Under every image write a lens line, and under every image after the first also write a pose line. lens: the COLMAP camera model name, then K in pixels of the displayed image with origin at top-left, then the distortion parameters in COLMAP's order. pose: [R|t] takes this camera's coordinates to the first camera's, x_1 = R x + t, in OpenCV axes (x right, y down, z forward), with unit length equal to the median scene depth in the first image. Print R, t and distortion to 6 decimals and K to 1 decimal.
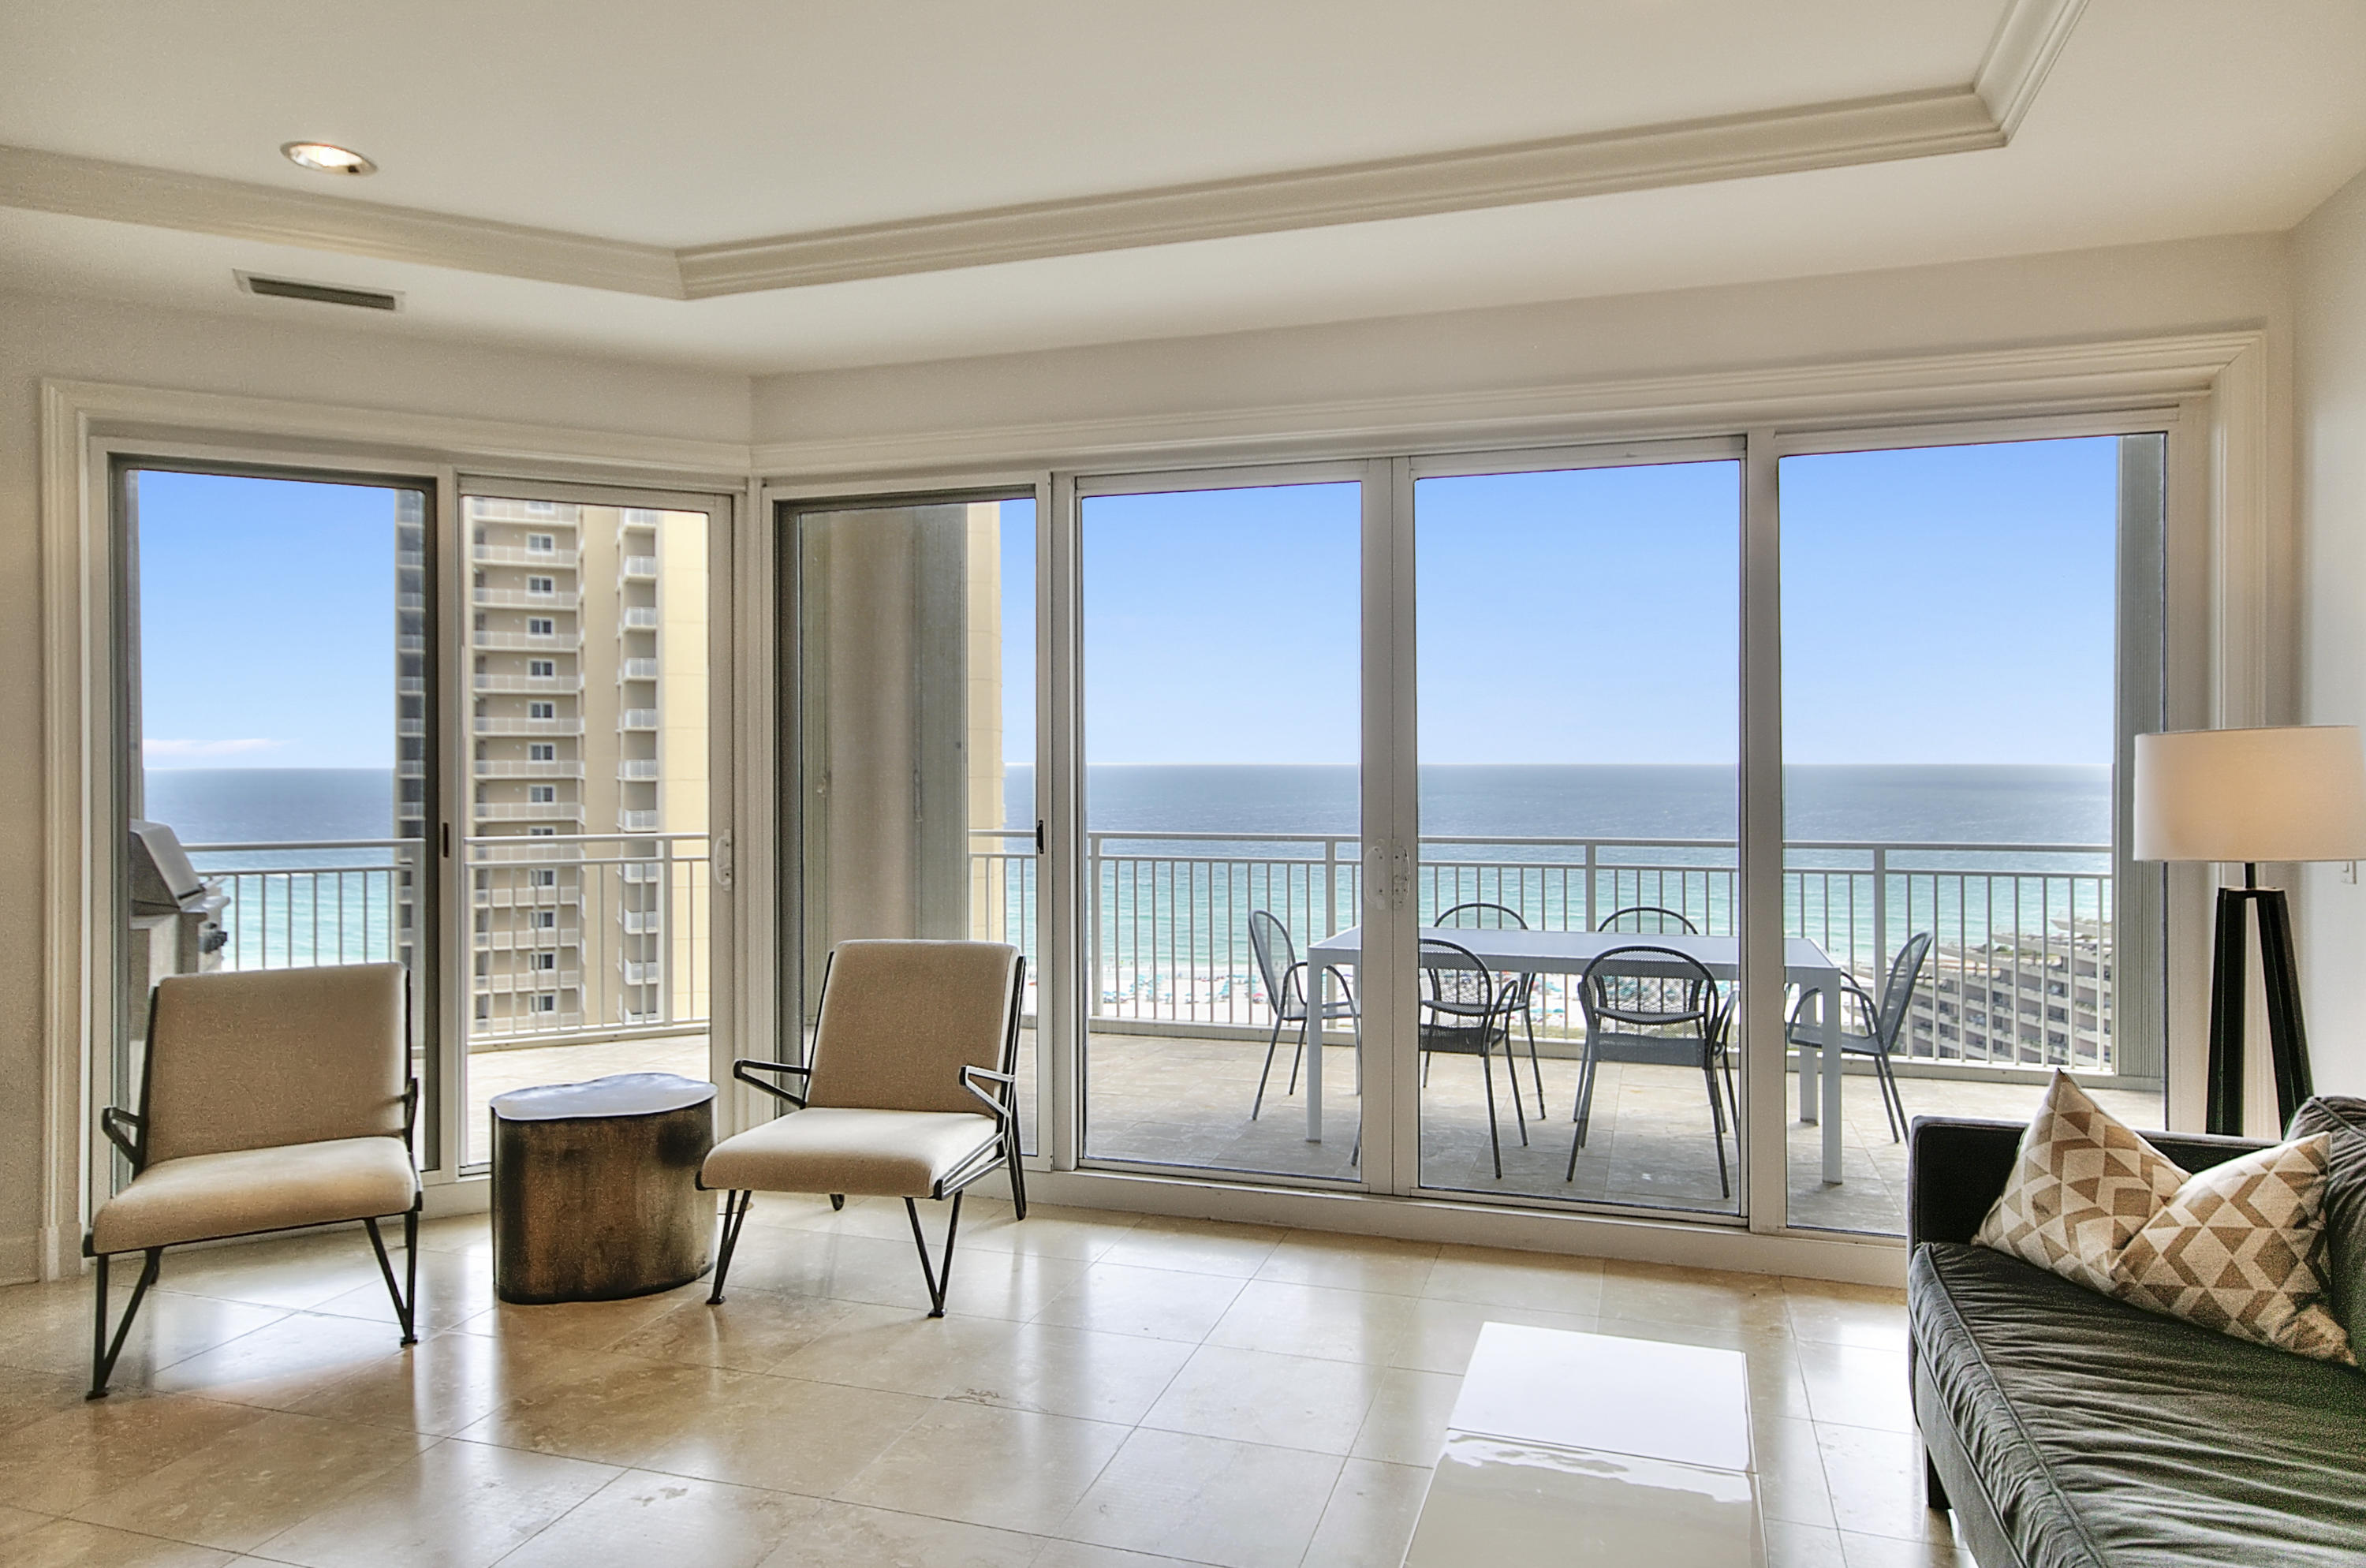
lens RADIAL K [[1458.4, 0, 1189.4], [0, 1458.4, 765.5], [0, 0, 1]] dist [0.029227, 0.006577]
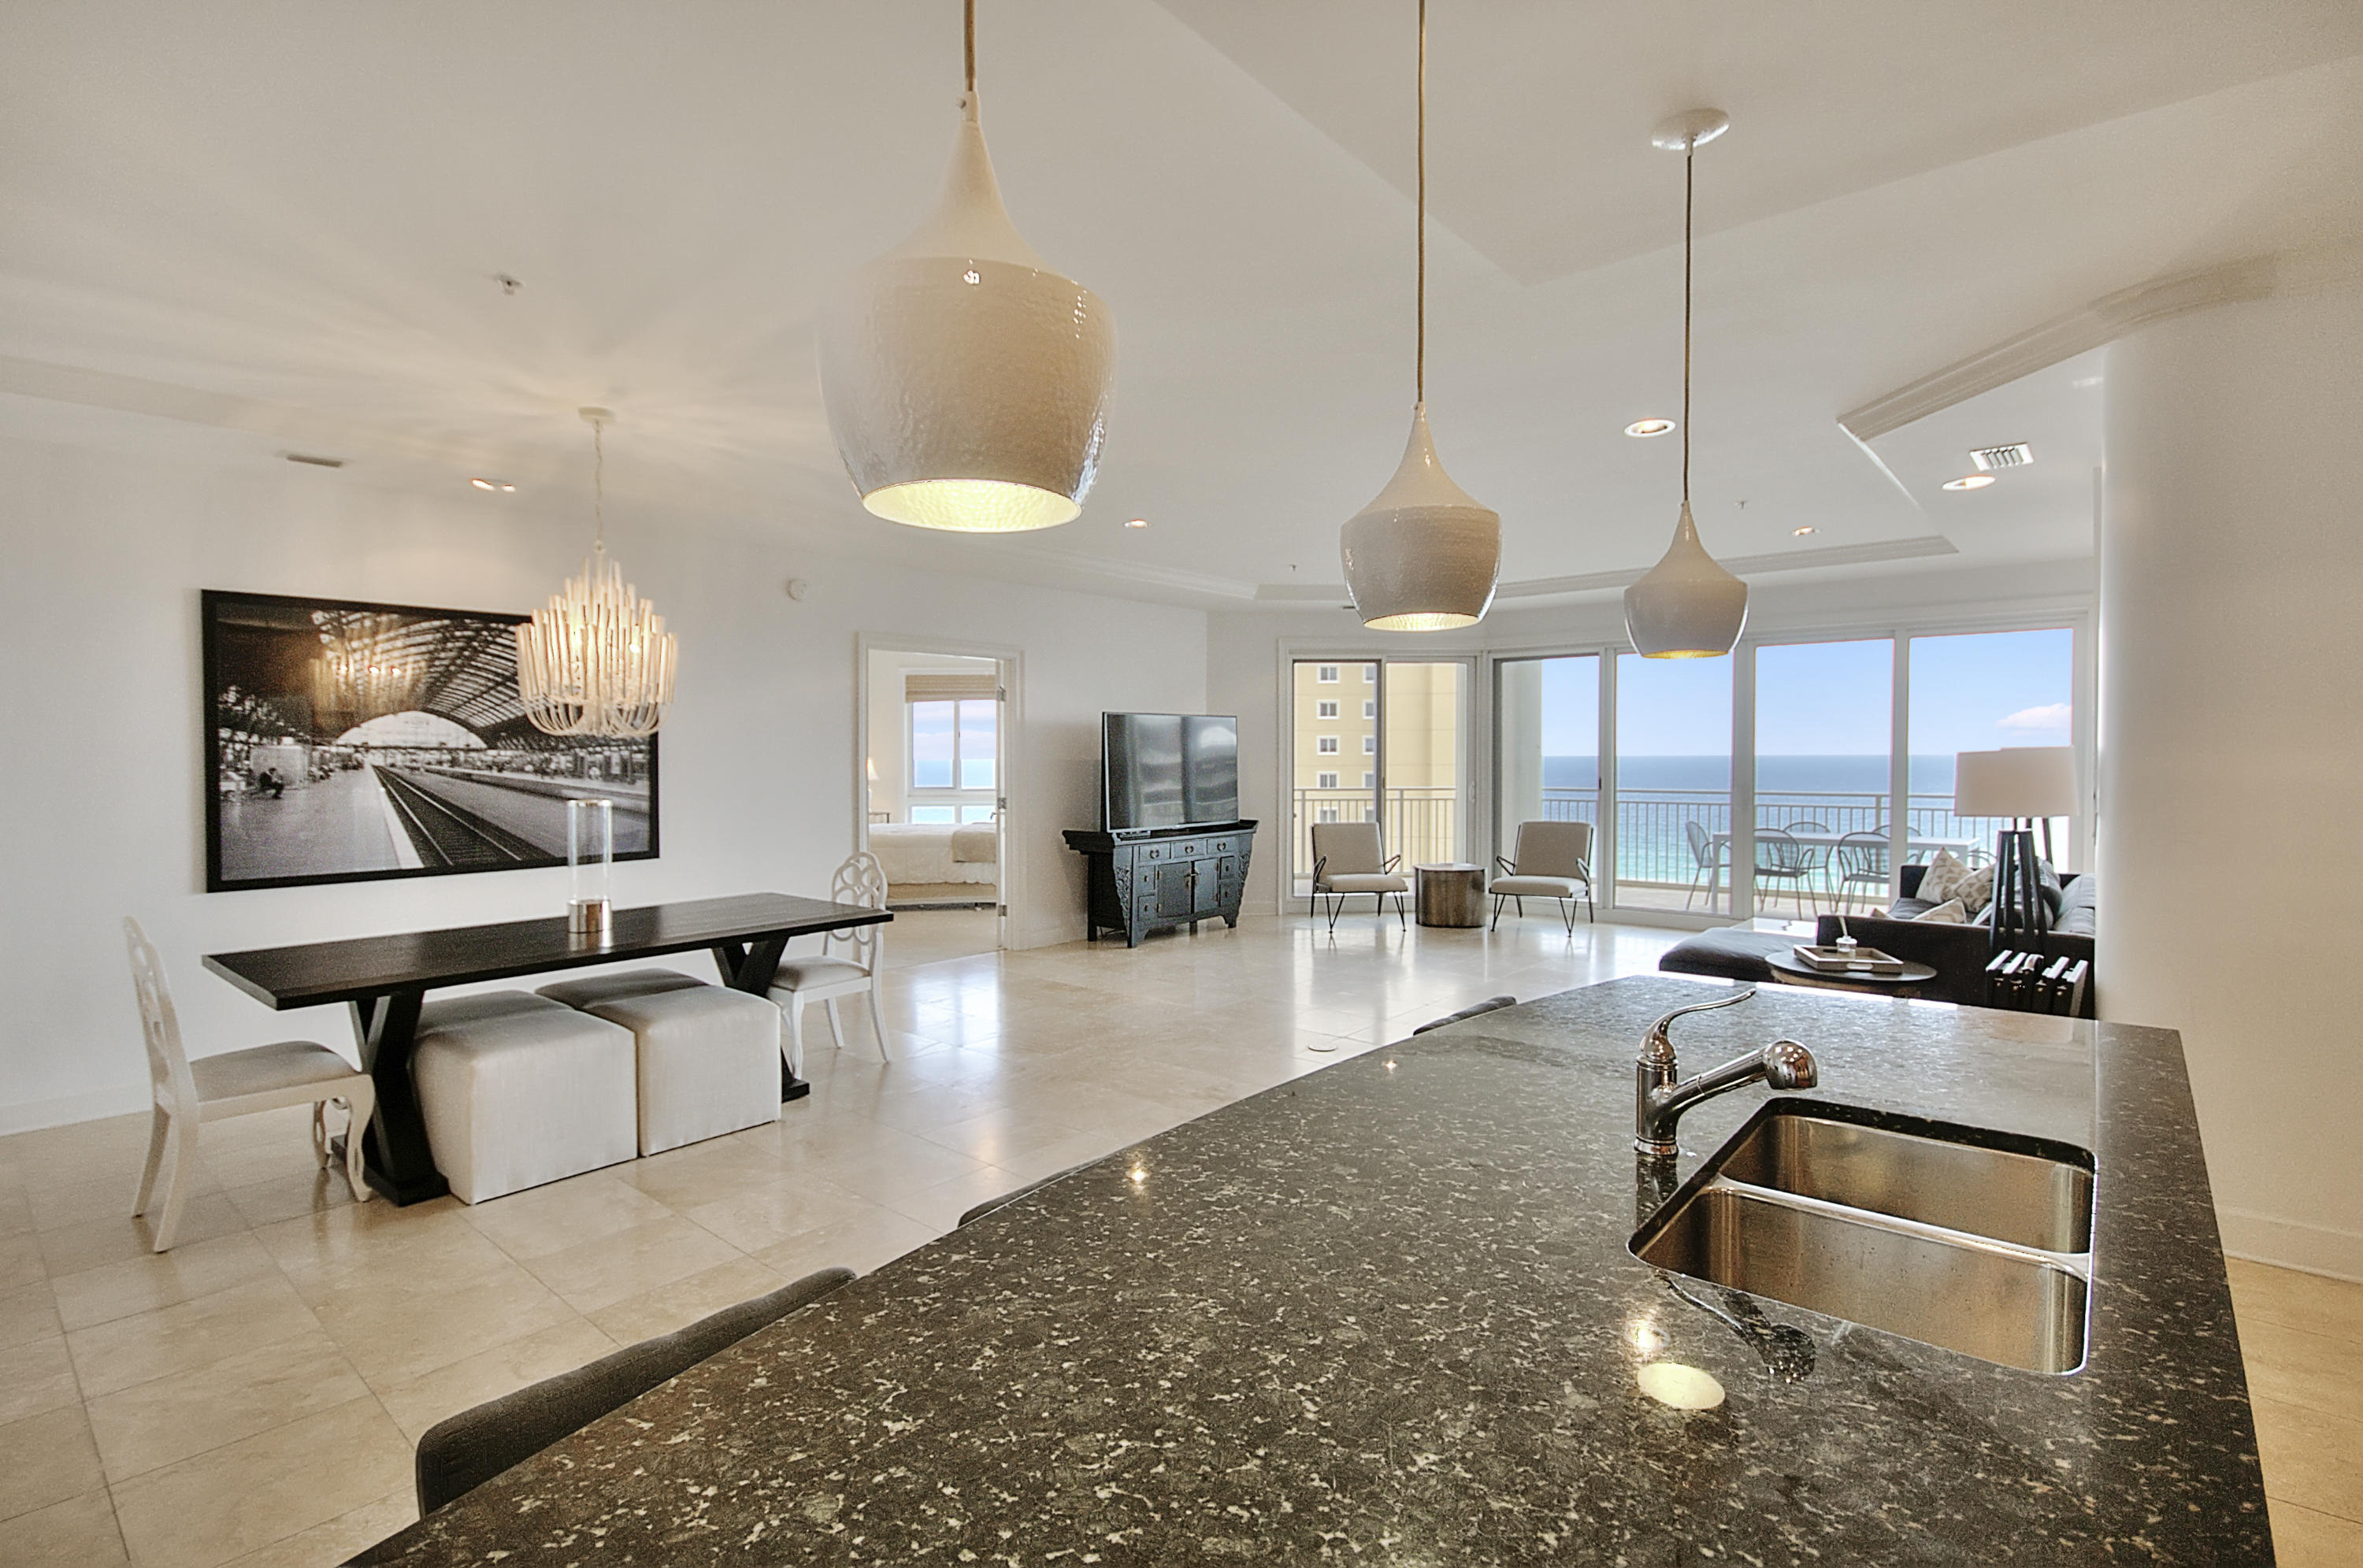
lens RADIAL K [[1110.4, 0, 1185.1], [0, 1110.4, 787.0], [0, 0, 1]] dist [0.018774, -0.007935]
pose [[0.925196, 0.010137, -0.379354, -0.034418], [0.001119, 0.999566, 0.029439, -0.007471], [0.379488, -0.027661, 0.924783, -1.330300]]
